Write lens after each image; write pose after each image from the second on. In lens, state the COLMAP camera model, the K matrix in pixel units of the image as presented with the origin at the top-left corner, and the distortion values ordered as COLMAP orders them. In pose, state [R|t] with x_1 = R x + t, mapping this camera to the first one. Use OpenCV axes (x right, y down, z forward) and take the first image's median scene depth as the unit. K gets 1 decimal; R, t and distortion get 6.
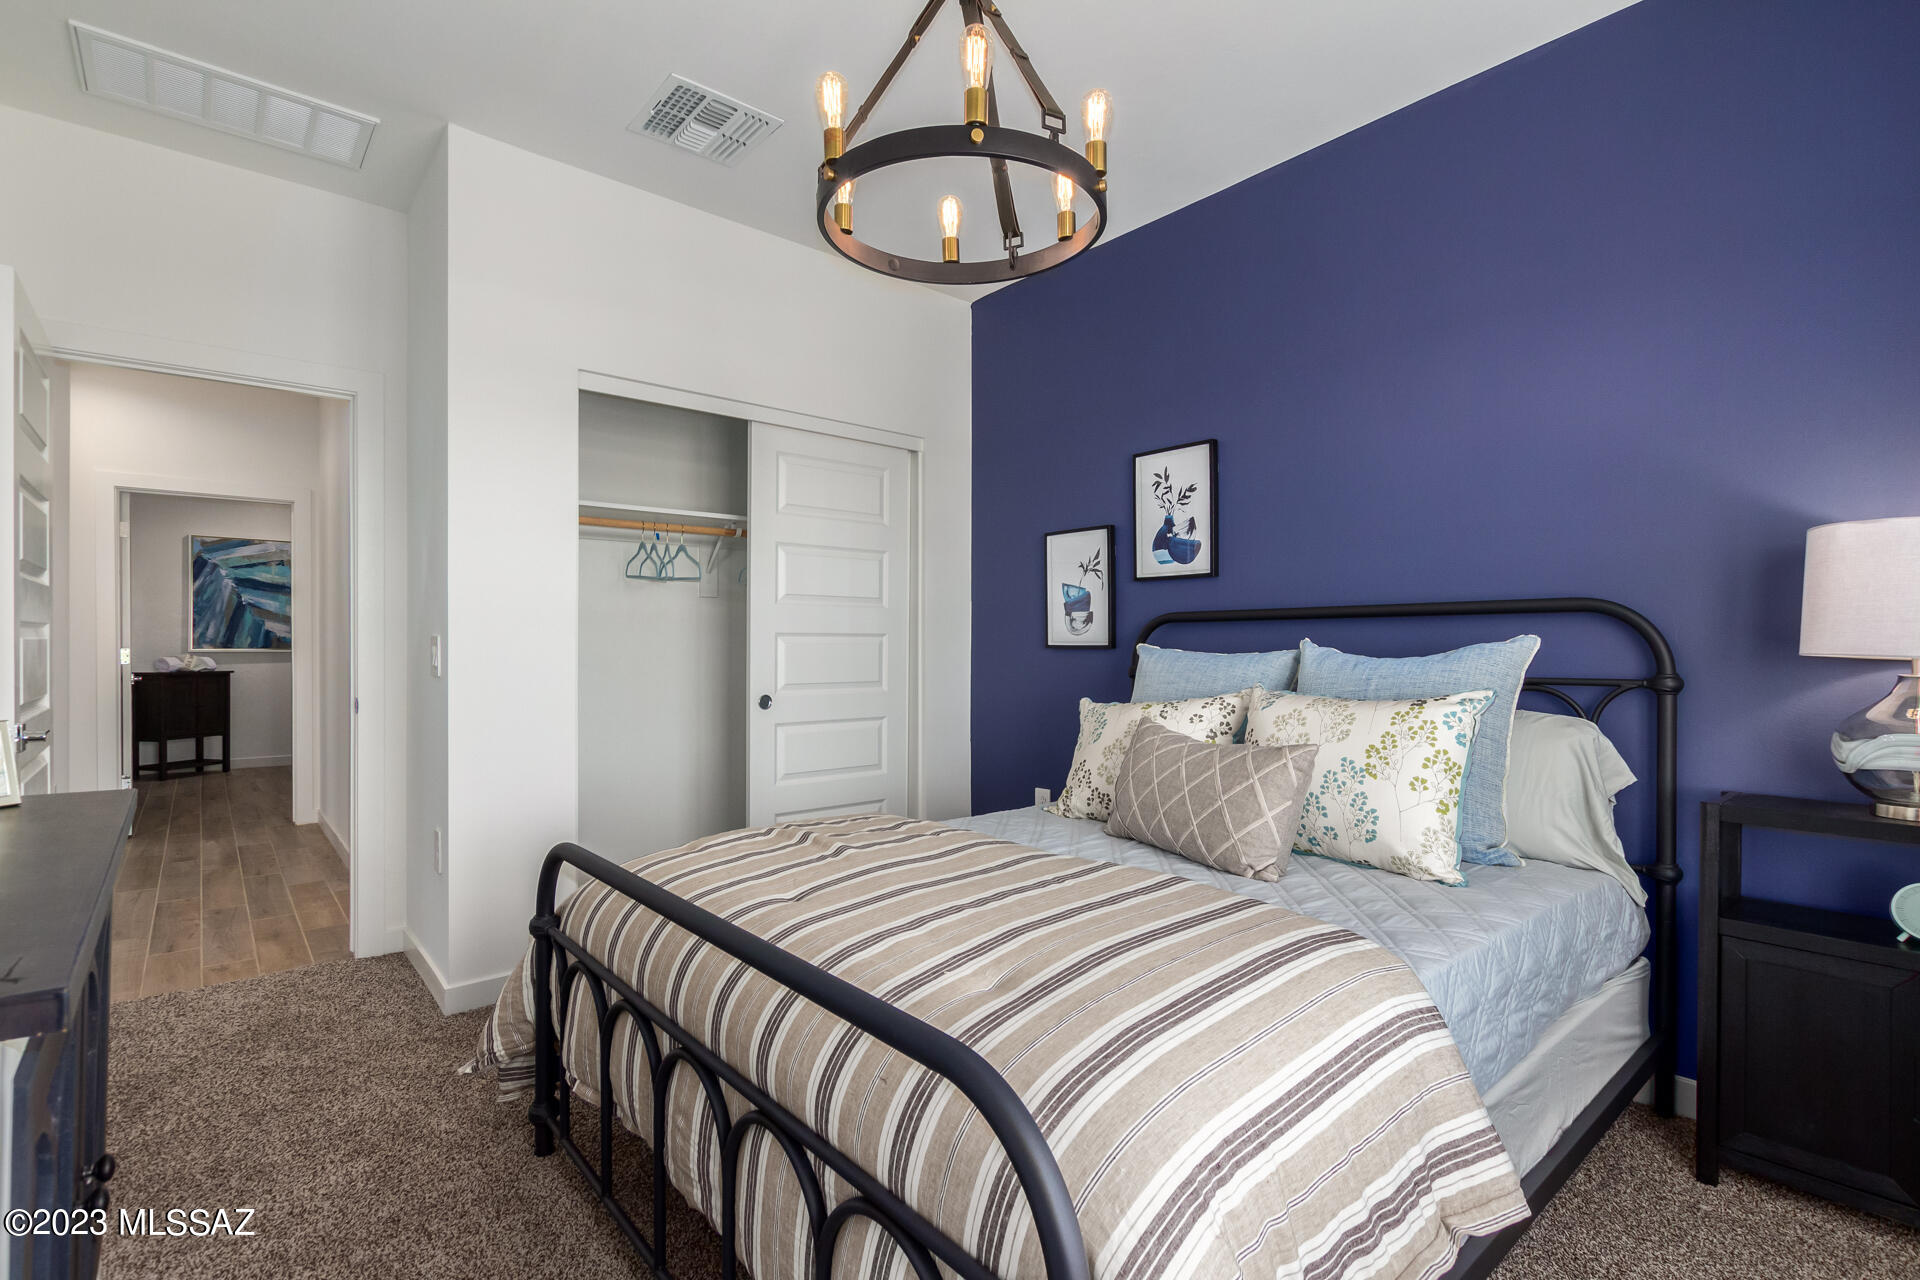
lens RADIAL K [[884.9, 0, 959.4], [0, 884.9, 642.9], [0, 0, 1]] dist [0.006525, -0.003514]
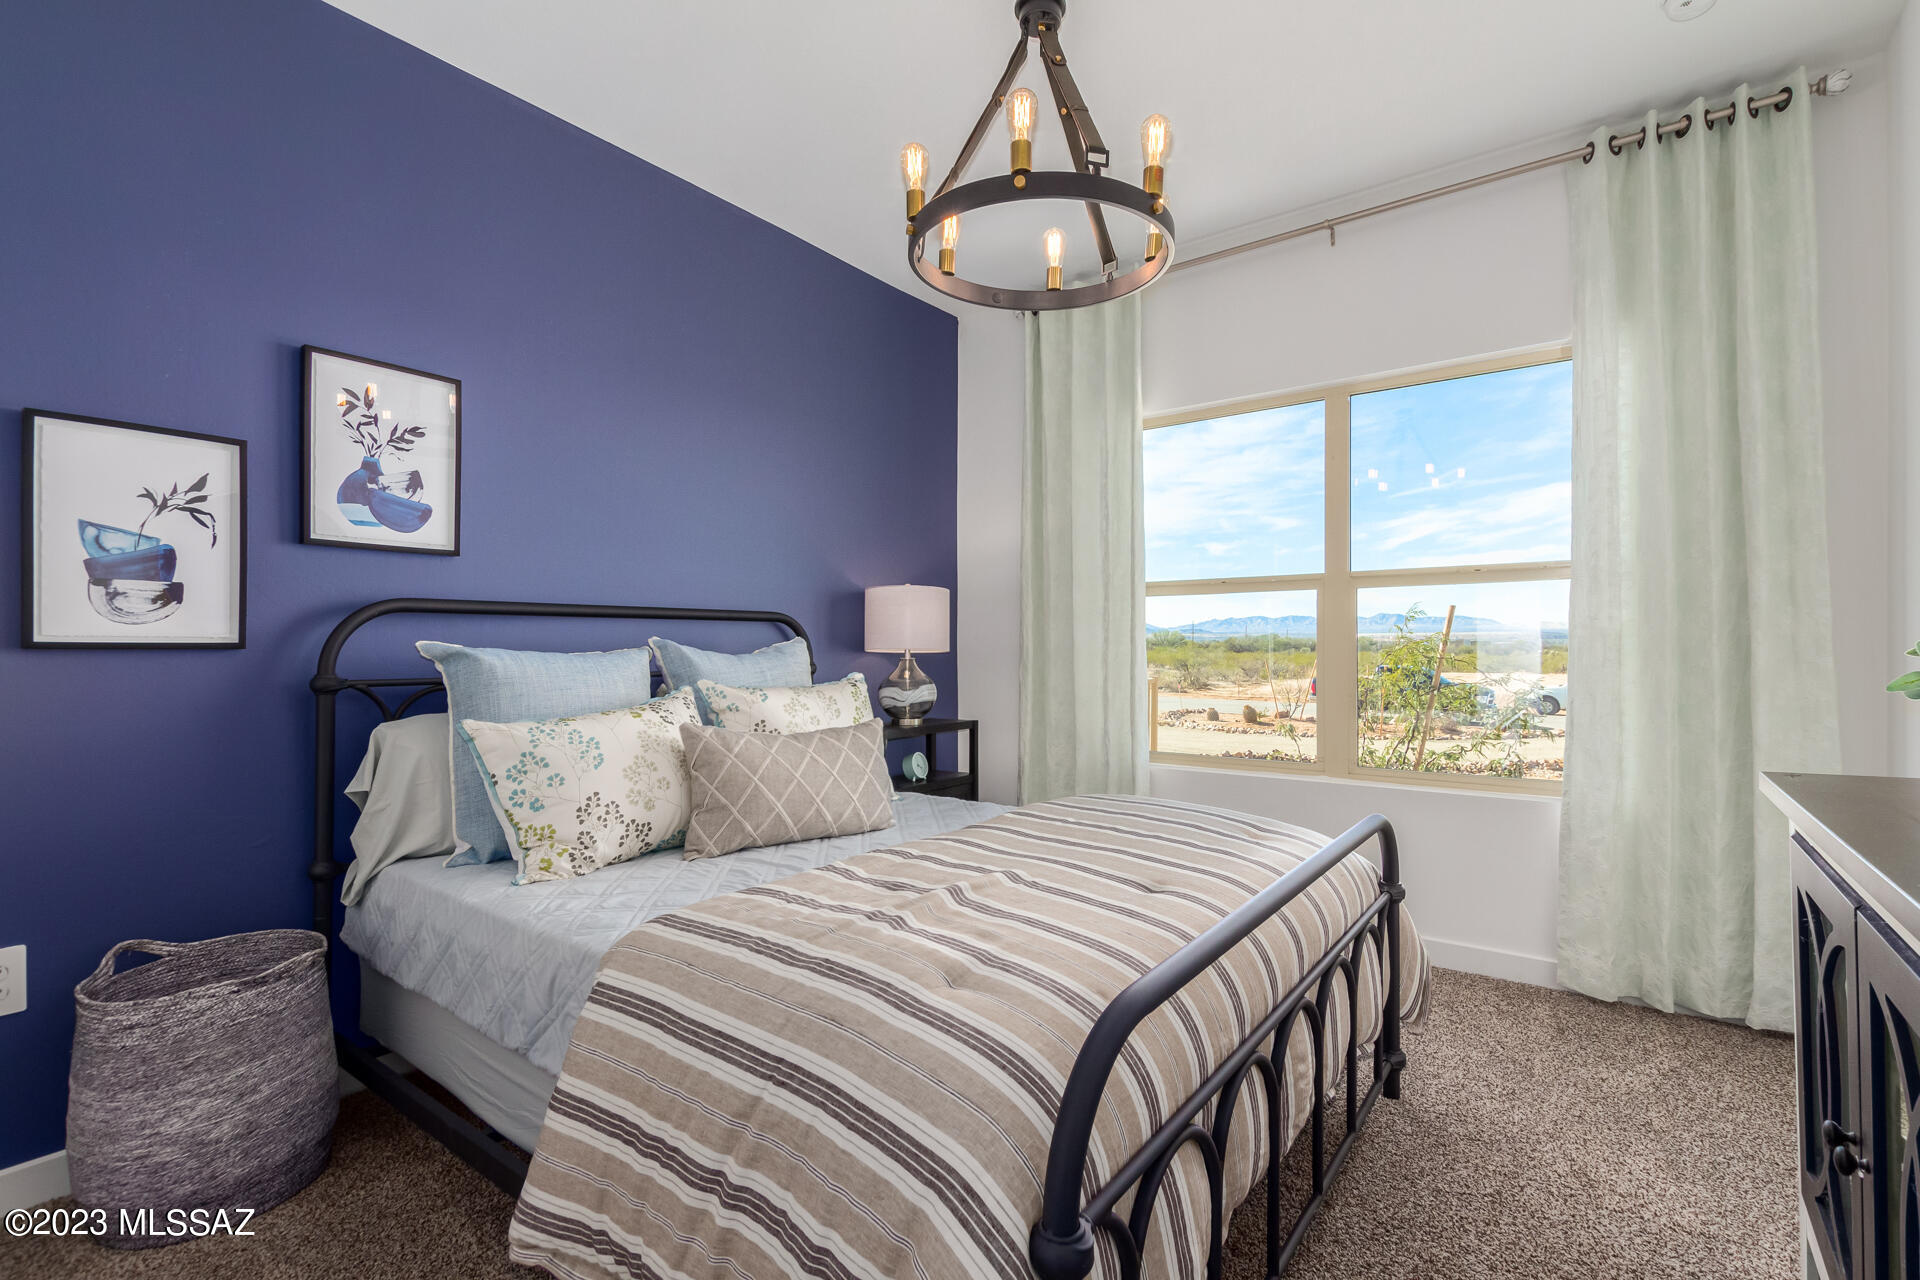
lens RADIAL K [[884.9, 0, 967.5], [0, 884.9, 642.0], [0, 0, 1]] dist [0.006525, -0.003514]
pose [[-0.203921, 0.011013, 0.978925, -0.609139], [0.002620, 0.999939, -0.010704, 0.011384], [-0.978984, 0.000382, -0.203937, 0.766374]]
